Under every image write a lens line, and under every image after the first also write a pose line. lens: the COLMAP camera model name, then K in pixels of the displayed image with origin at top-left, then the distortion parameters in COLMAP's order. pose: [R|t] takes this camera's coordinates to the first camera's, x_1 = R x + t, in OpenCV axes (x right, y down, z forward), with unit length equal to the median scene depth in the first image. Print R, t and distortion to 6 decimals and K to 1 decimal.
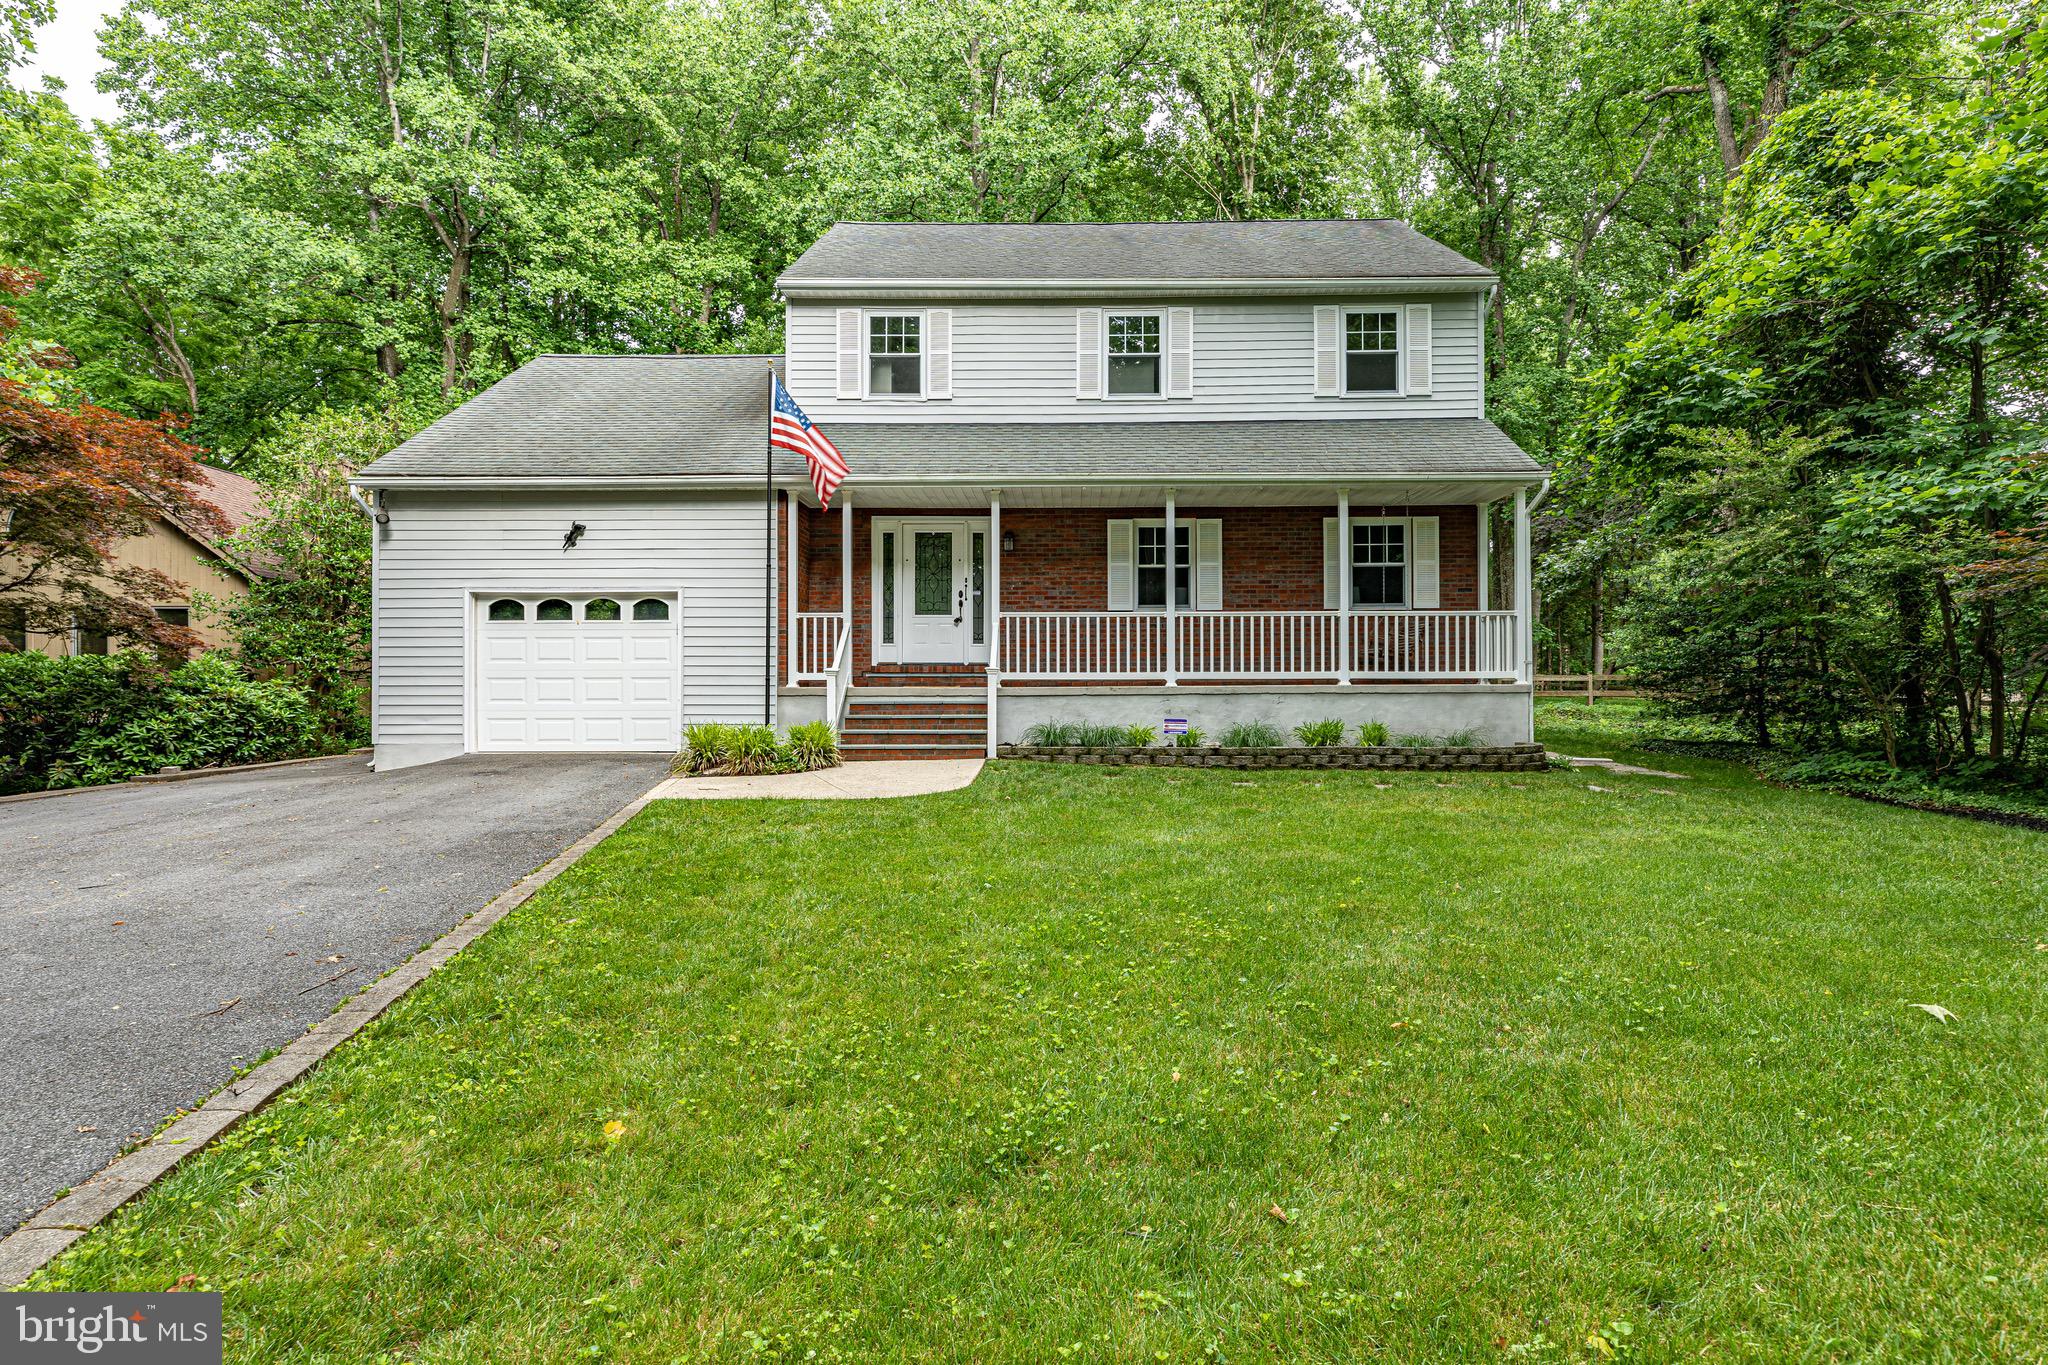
lens RADIAL K [[1204.3, 0, 1024.0], [0, 1204.3, 682.5], [0, 0, 1]] dist [-0.002748, 0.000018]
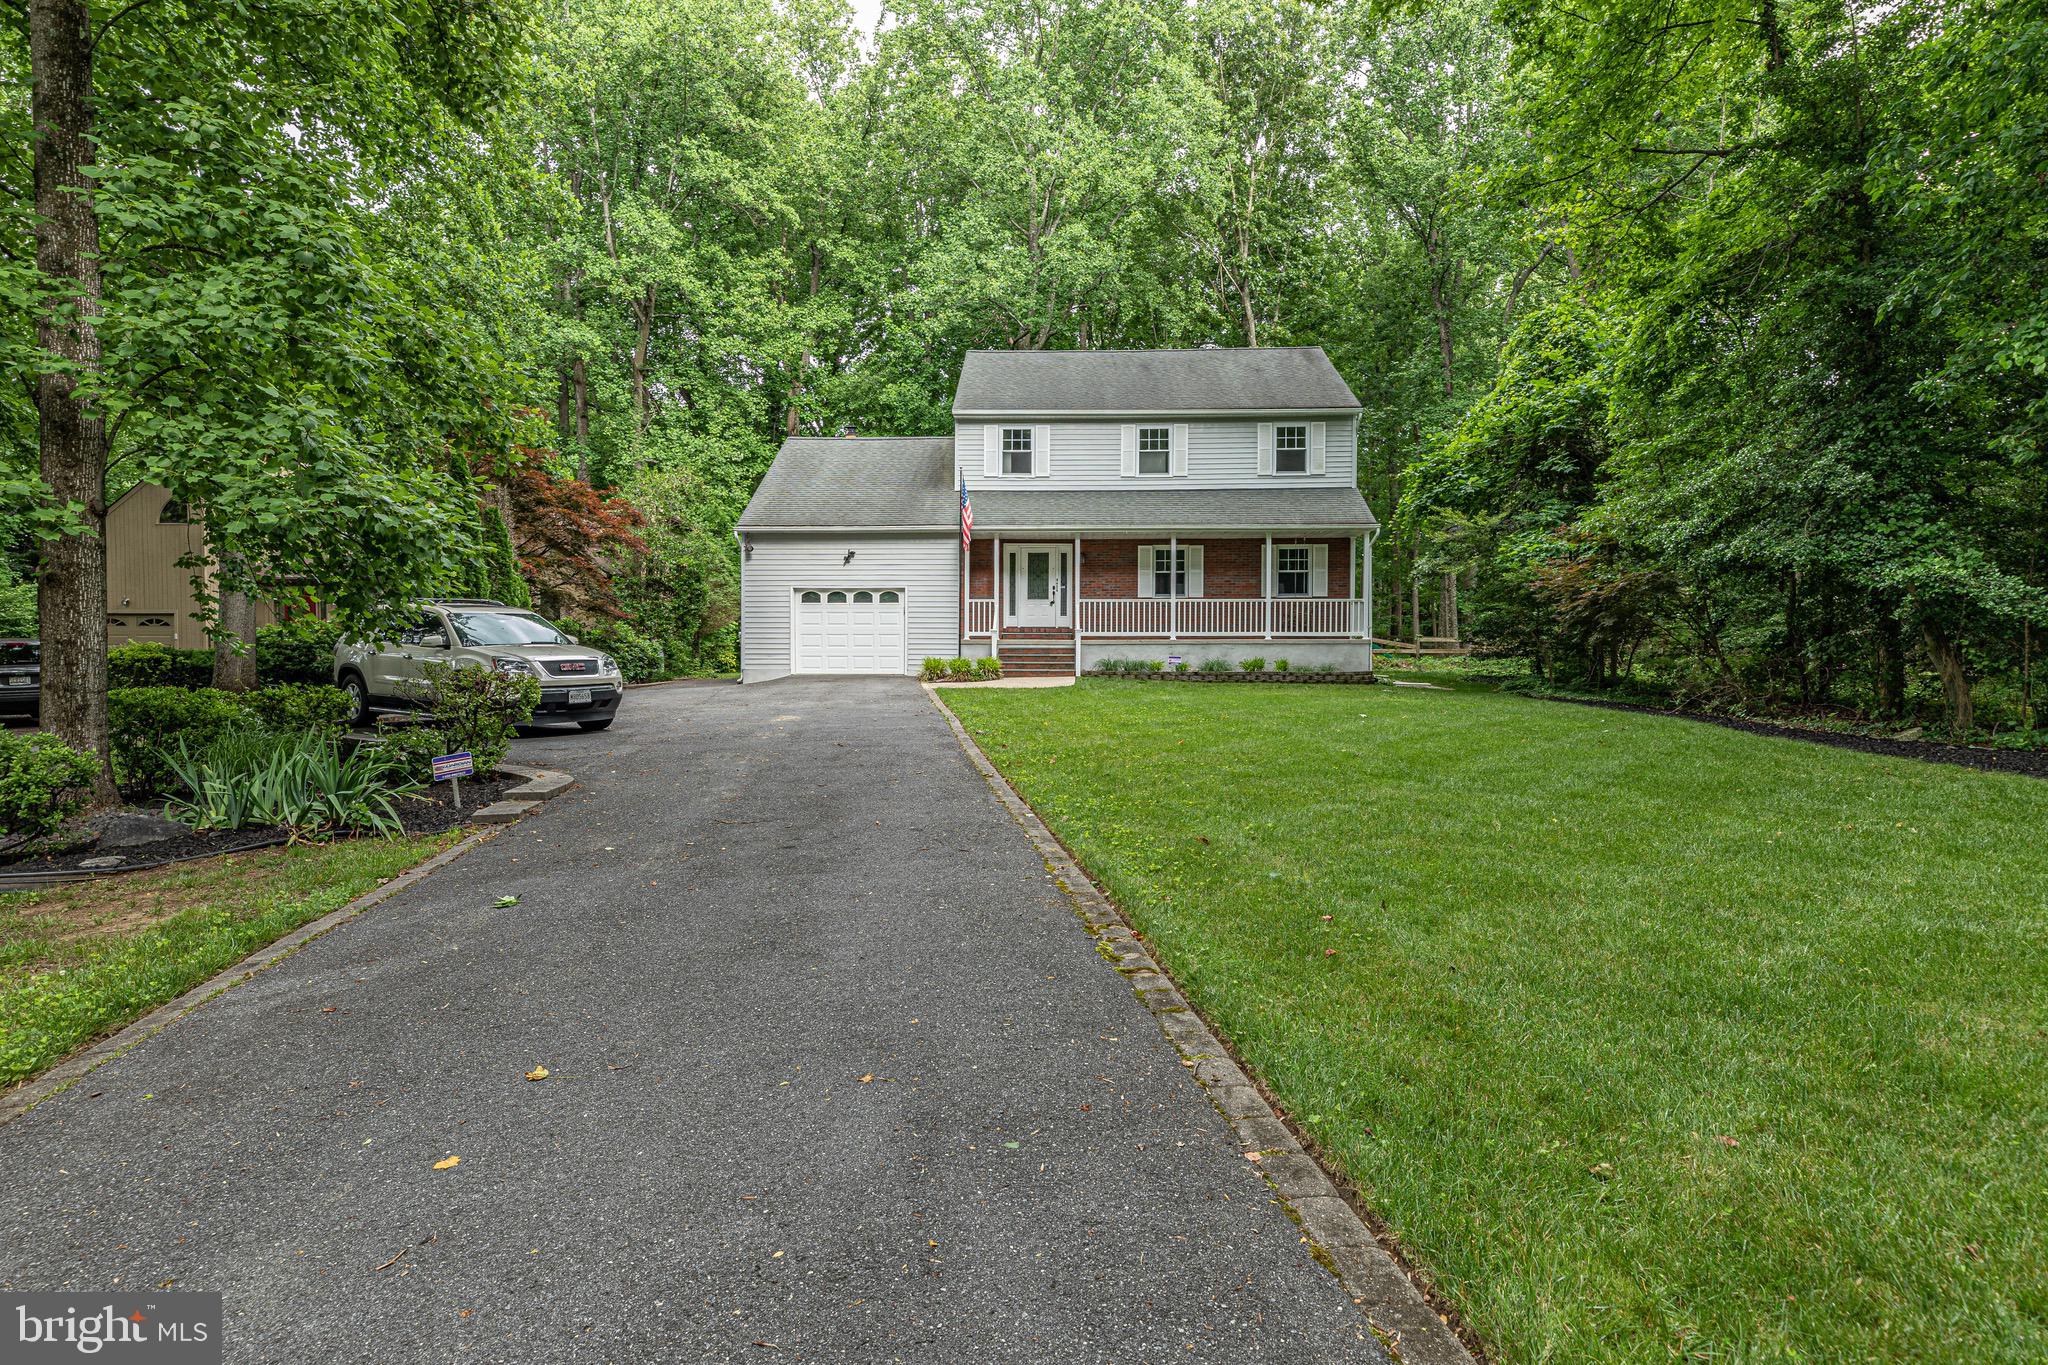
lens RADIAL K [[1183.3, 0, 971.4], [0, 1183.3, 679.3], [0, 0, 1]] dist [0.002742, 0.000169]
pose [[0.998447, 0.004953, -0.055493, -0.079843], [-0.003450, 0.999625, 0.027152, 0.014665], [0.055607, -0.026918, 0.998090, -0.774569]]
